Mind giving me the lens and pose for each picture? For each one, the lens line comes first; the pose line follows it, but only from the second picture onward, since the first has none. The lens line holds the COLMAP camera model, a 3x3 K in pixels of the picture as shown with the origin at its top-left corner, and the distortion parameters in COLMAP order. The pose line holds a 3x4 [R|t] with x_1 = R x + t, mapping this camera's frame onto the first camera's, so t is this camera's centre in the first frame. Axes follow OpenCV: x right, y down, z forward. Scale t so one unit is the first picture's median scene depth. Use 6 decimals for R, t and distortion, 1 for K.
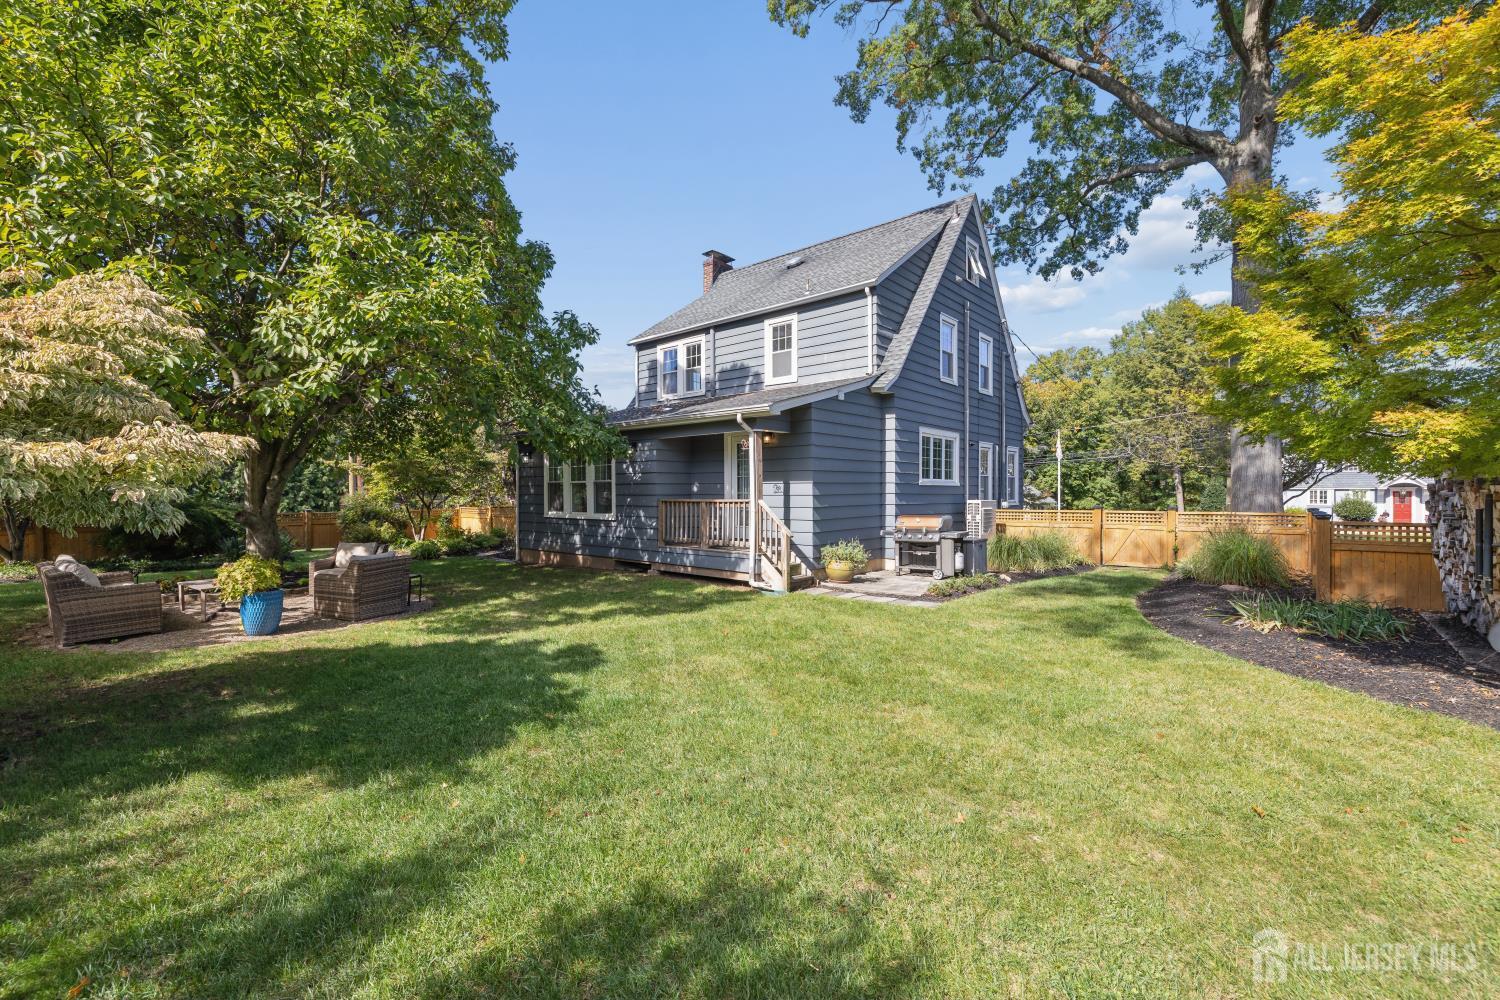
lens RADIAL K [[642.8, 0, 746.9], [0, 642.8, 505.0], [0, 0, 1]] dist [0.002201, -0.000535]
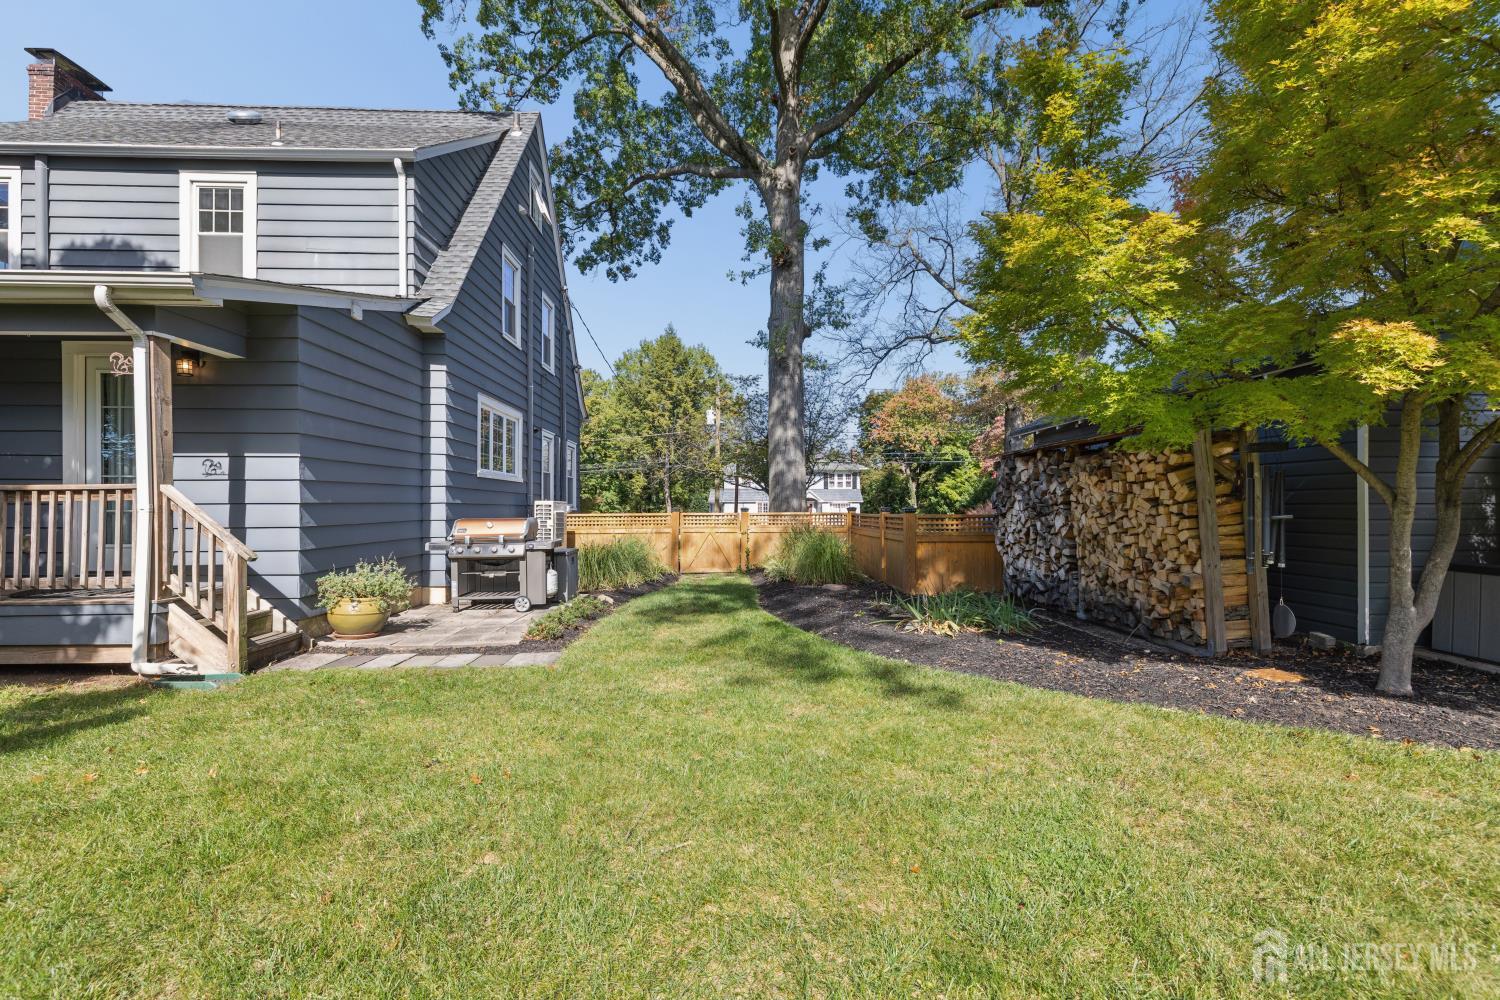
lens RADIAL K [[642.8, 0, 755.0], [0, 642.8, 502.9], [0, 0, 1]] dist [0.002201, -0.000535]
pose [[0.726307, 0.004355, 0.687357, 0.008454], [0.015367, 0.999627, -0.022571, 0.018622], [-0.687199, 0.026956, 0.725969, 0.307791]]
